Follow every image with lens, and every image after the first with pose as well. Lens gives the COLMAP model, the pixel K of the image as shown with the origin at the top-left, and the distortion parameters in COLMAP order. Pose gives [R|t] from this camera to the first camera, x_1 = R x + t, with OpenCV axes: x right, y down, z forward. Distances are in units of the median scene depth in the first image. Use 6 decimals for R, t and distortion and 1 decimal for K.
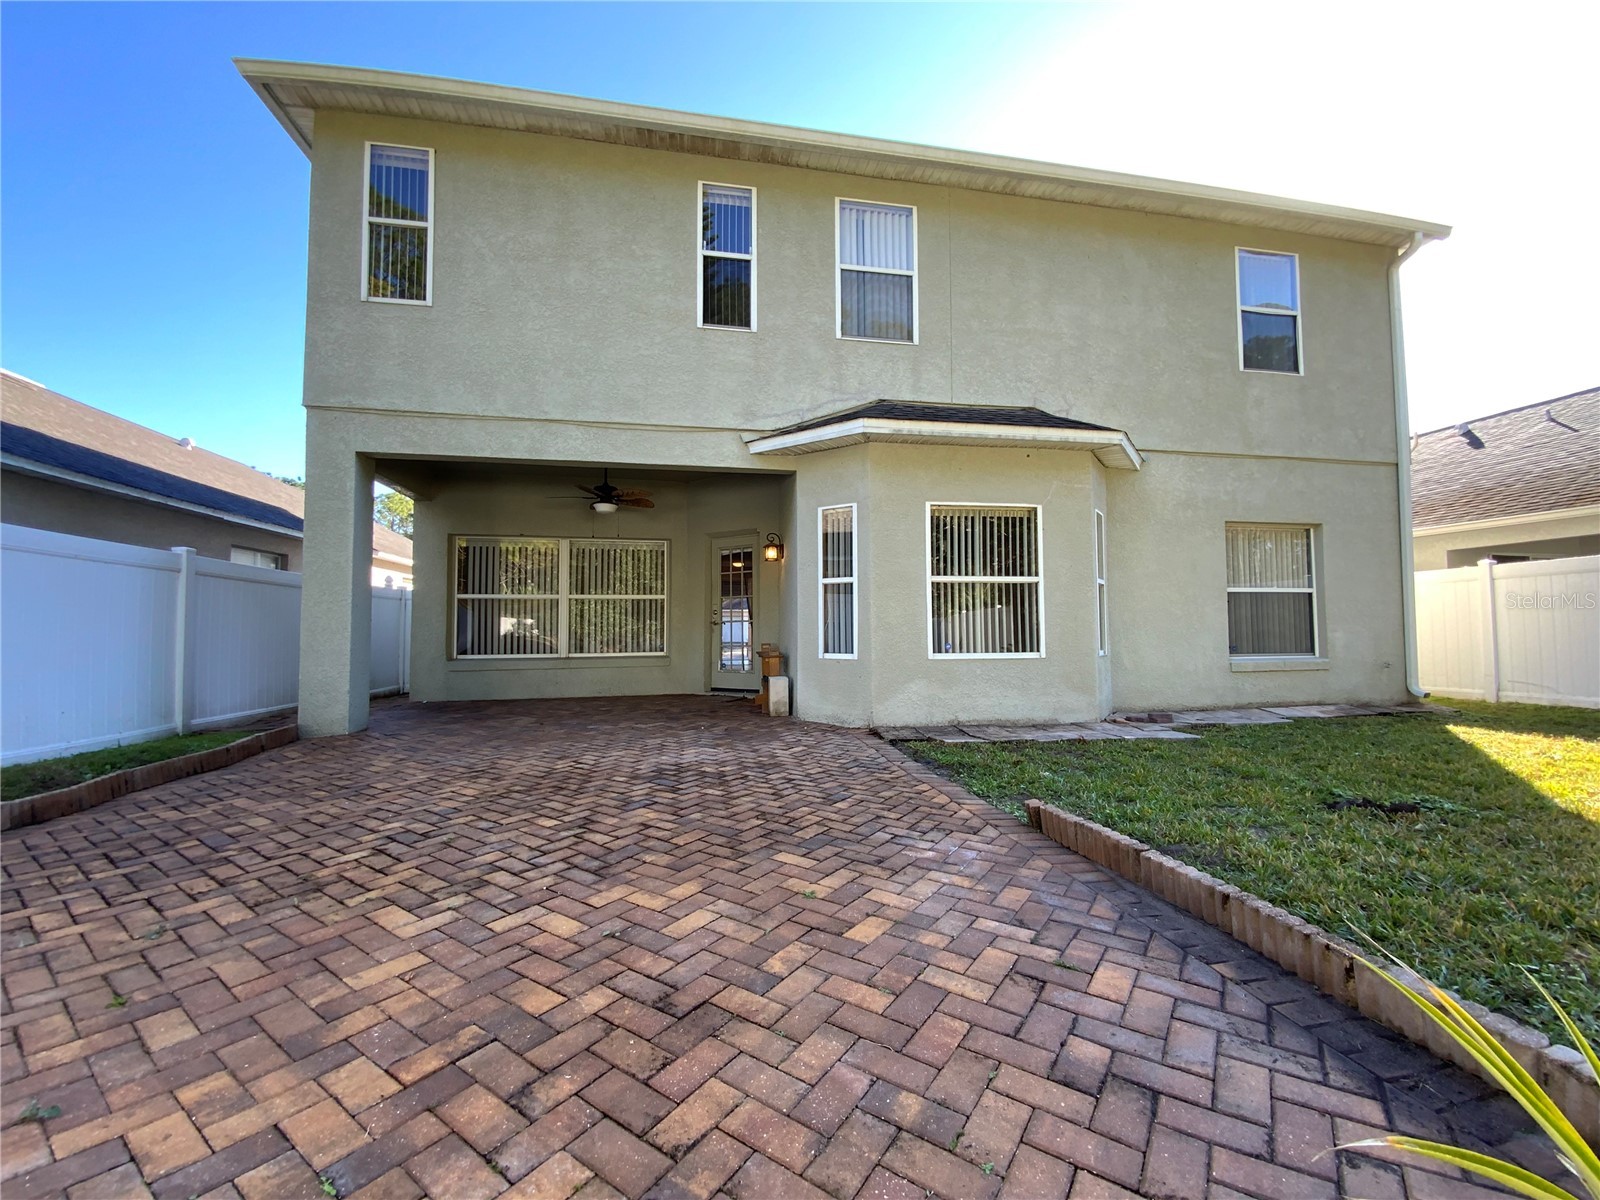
lens RADIAL K [[650.7, 0, 803.3], [0, 650.7, 602.7], [0, 0, 1]] dist [-0.001775, -0.005137]
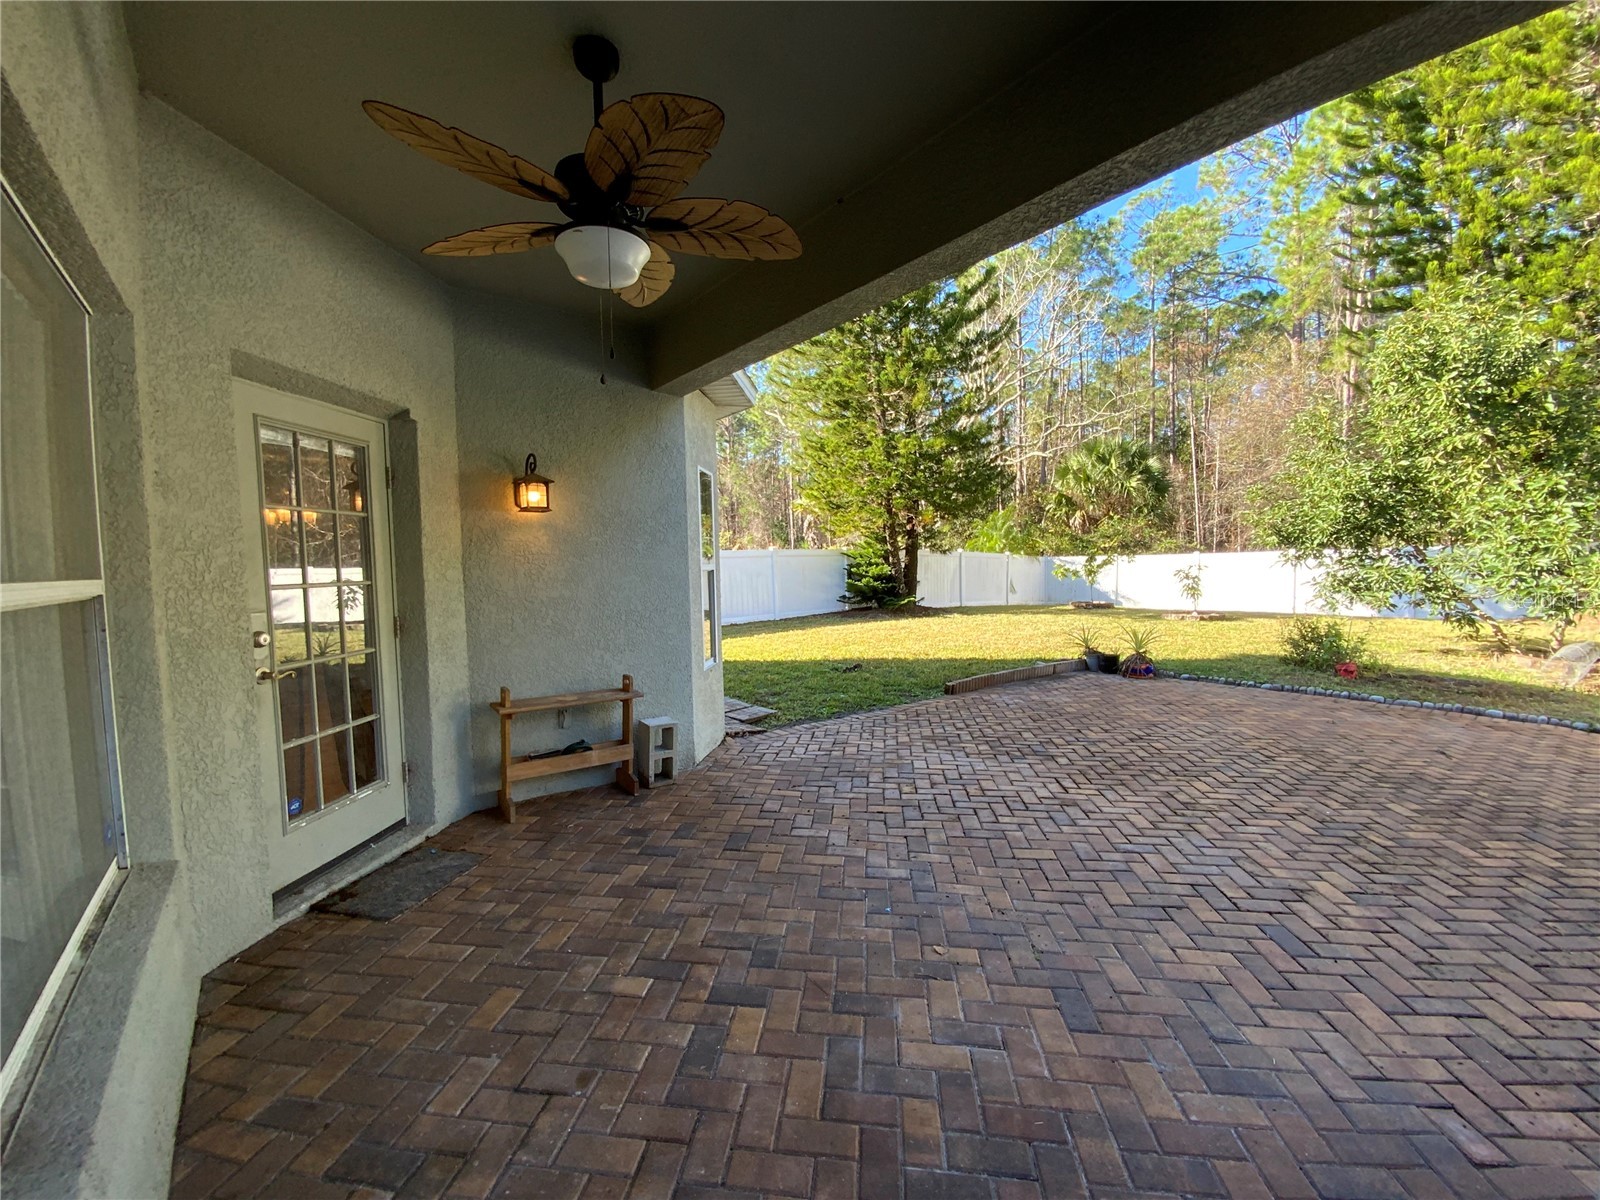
lens RADIAL K [[650.7, 0, 802.6], [0, 650.7, 604.6], [0, 0, 1]] dist [-0.001775, -0.005137]
pose [[-0.450119, -0.031278, 0.892421, -1.461952], [-0.019733, 0.999491, 0.025077, -0.020127], [-0.892751, -0.006322, -0.450507, 2.596399]]
